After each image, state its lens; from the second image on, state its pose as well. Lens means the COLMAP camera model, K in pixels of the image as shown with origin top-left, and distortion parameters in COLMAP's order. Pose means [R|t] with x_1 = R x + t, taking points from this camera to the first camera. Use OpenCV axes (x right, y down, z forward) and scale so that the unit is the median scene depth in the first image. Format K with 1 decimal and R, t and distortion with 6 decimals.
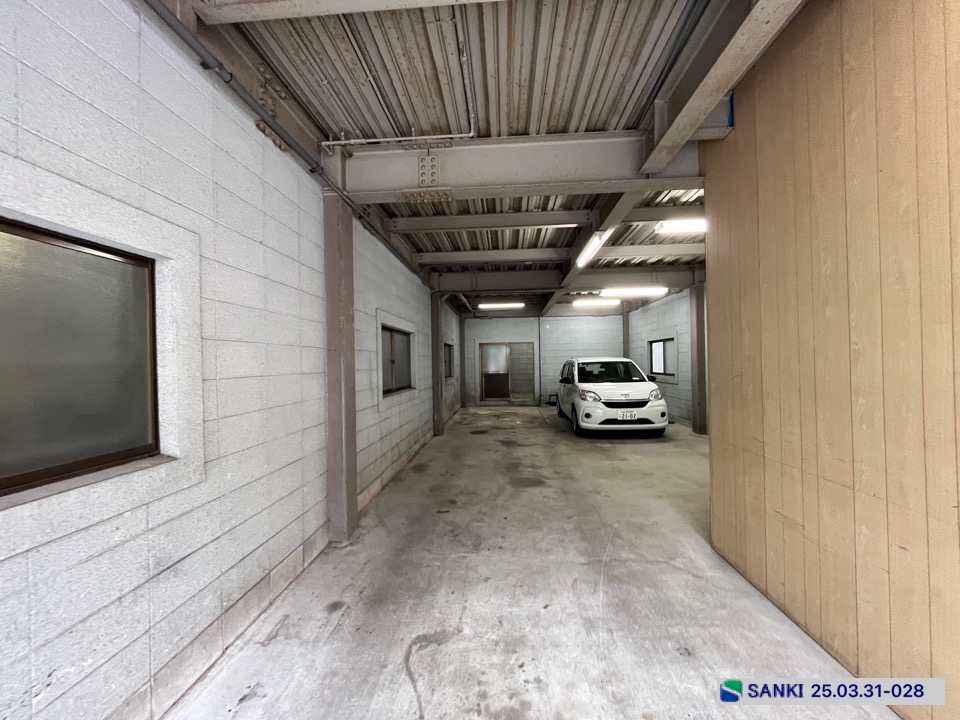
lens RADIAL K [[386.8, 0, 478.6], [0, 386.8, 361.1], [0, 0, 1]] dist [-0.001386, -0.000591]
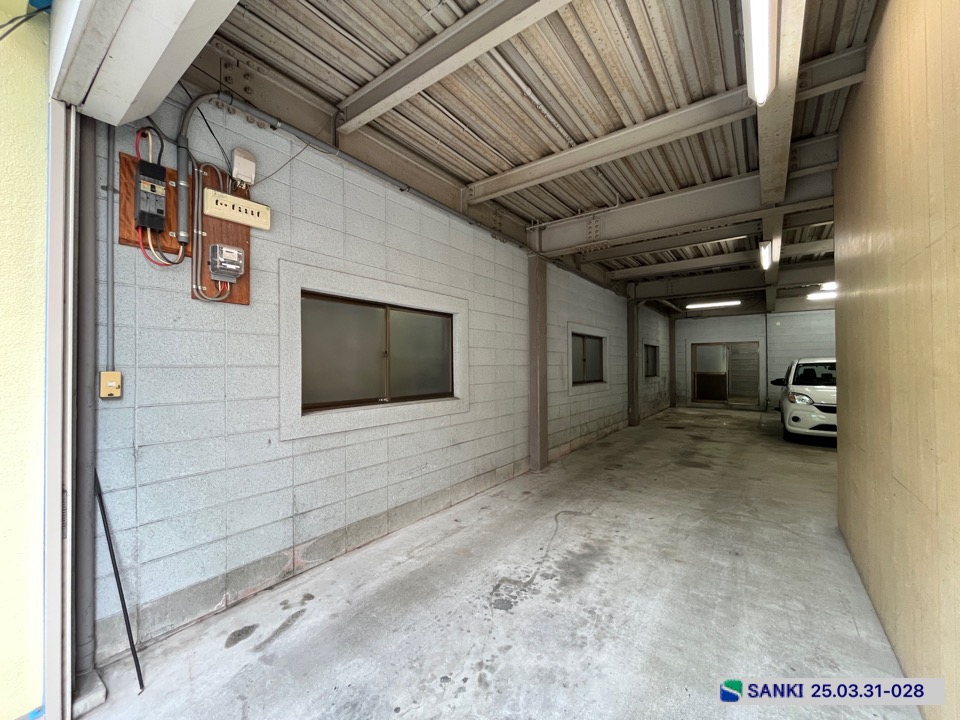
lens RADIAL K [[386.8, 0, 480.9], [0, 386.8, 361.2], [0, 0, 1]] dist [-0.001386, -0.000591]
pose [[0.843584, 0.007961, -0.536938, 0.298296], [-0.008972, 0.999959, 0.000729, 0.011194], [0.536923, 0.004203, 0.843621, -0.465070]]
